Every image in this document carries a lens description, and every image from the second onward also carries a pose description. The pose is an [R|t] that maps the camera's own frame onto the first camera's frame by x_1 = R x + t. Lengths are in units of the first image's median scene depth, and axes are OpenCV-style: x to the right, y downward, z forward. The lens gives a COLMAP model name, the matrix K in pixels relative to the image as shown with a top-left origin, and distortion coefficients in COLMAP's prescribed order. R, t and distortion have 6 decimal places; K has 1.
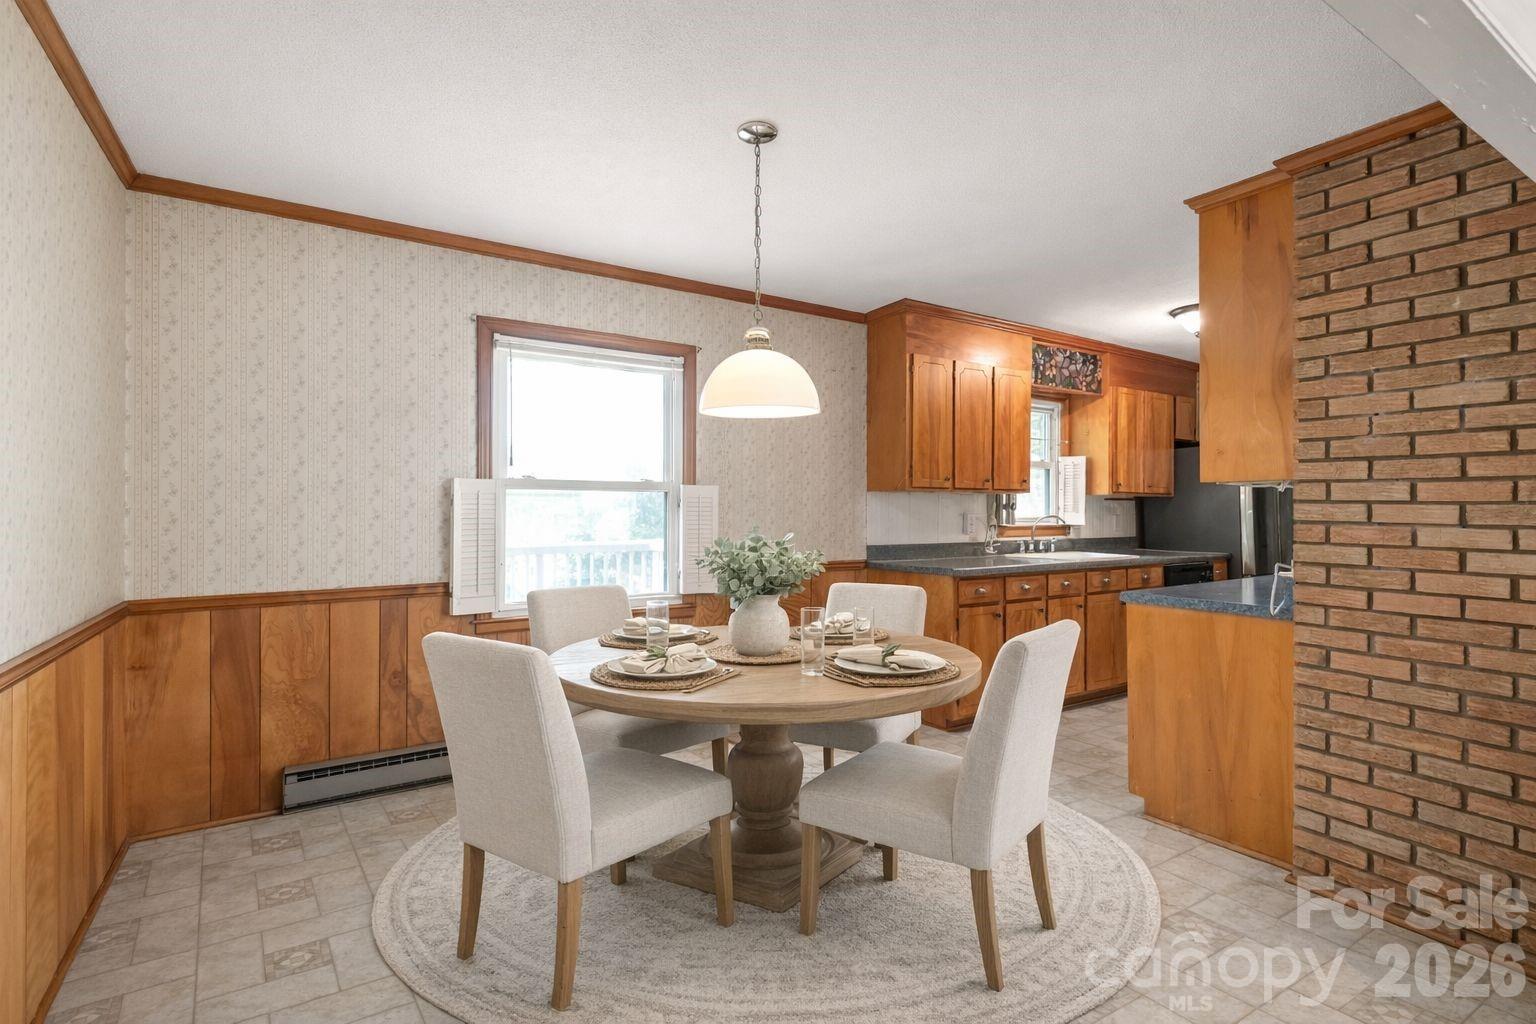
lens RADIAL K [[711.3, 0, 769.2], [0, 711.3, 503.4], [0, 0, 1]] dist [0.000055, 0.000014]
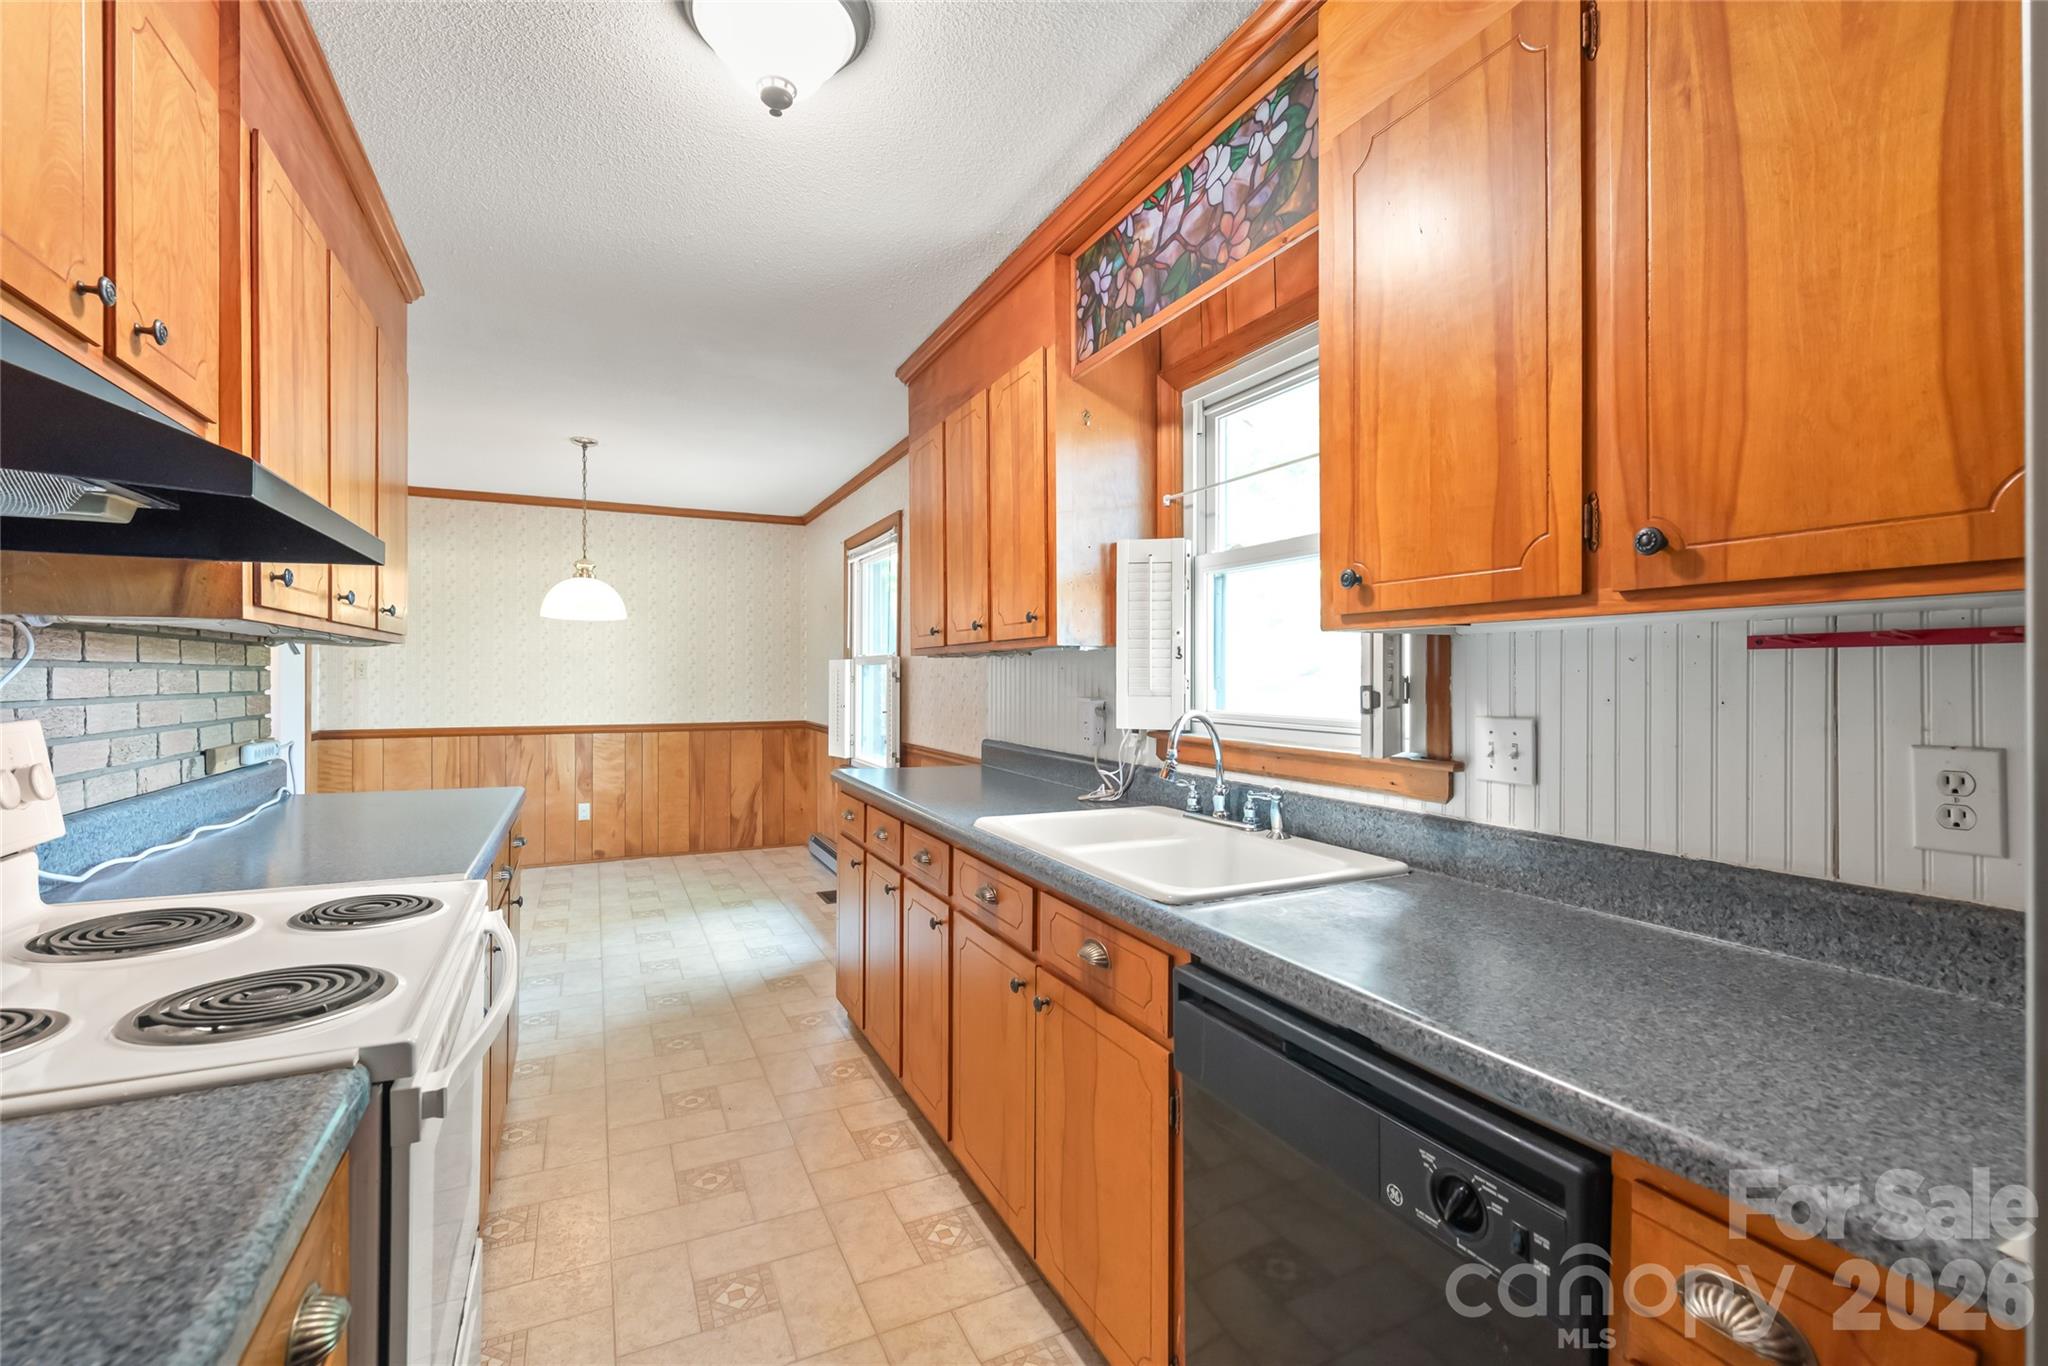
lens RADIAL K [[871.7, 0, 1017.3], [0, 871.7, 675.4], [0, 0, 1]] dist [0.002097, 0.000232]
pose [[-0.113477, -0.007204, -0.993514, 0.822782], [0.003418, 0.999965, -0.007641, 0.007436], [0.993535, -0.004263, -0.113449, 0.990160]]
